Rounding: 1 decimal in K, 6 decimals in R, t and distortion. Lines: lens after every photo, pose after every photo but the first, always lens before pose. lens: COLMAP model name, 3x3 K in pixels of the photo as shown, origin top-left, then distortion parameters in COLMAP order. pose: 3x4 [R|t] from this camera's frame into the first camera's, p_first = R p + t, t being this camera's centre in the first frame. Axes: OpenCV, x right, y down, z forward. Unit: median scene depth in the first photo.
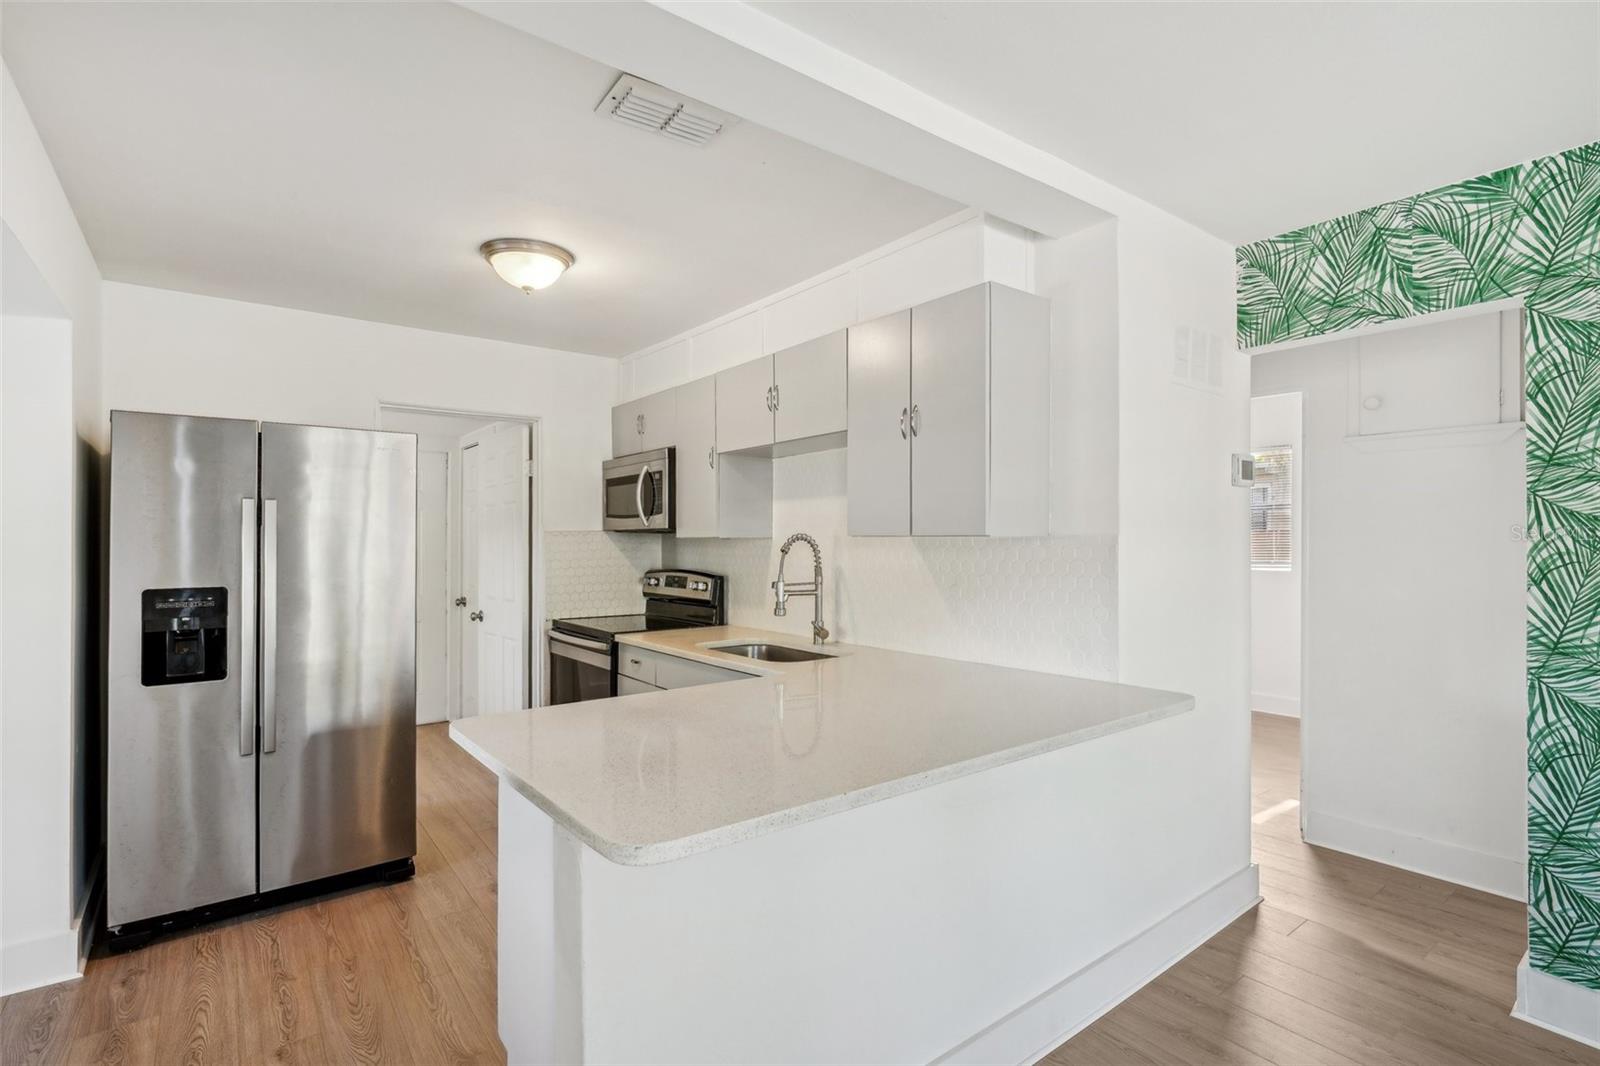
lens RADIAL K [[773.3, 0, 794.8], [0, 773.3, 538.6], [0, 0, 1]] dist [-0.002319, -0.000300]
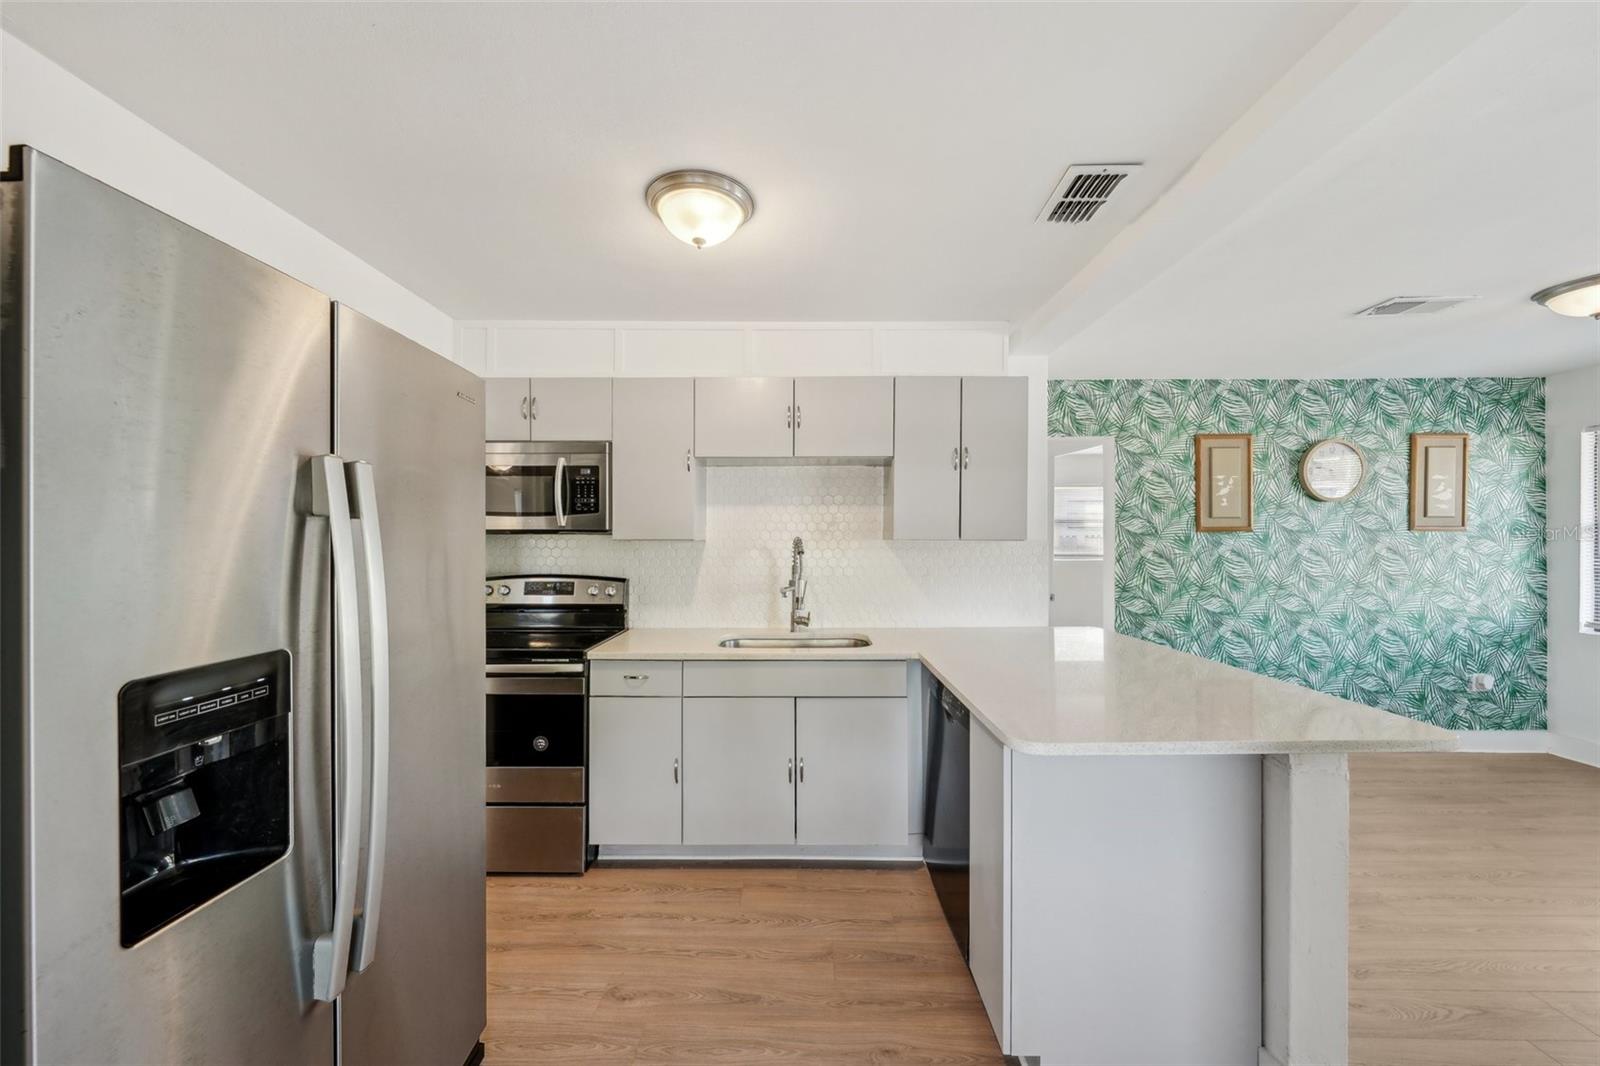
lens RADIAL K [[596.2, 0, 786.6], [0, 596.2, 537.5], [0, 0, 1]] dist [0.003429, 0.000125]
pose [[0.599777, 0.006374, 0.800142, -0.853097], [-0.003263, 0.999979, -0.005520, -0.000711], [-0.800161, 0.000700, 0.599785, 0.572327]]
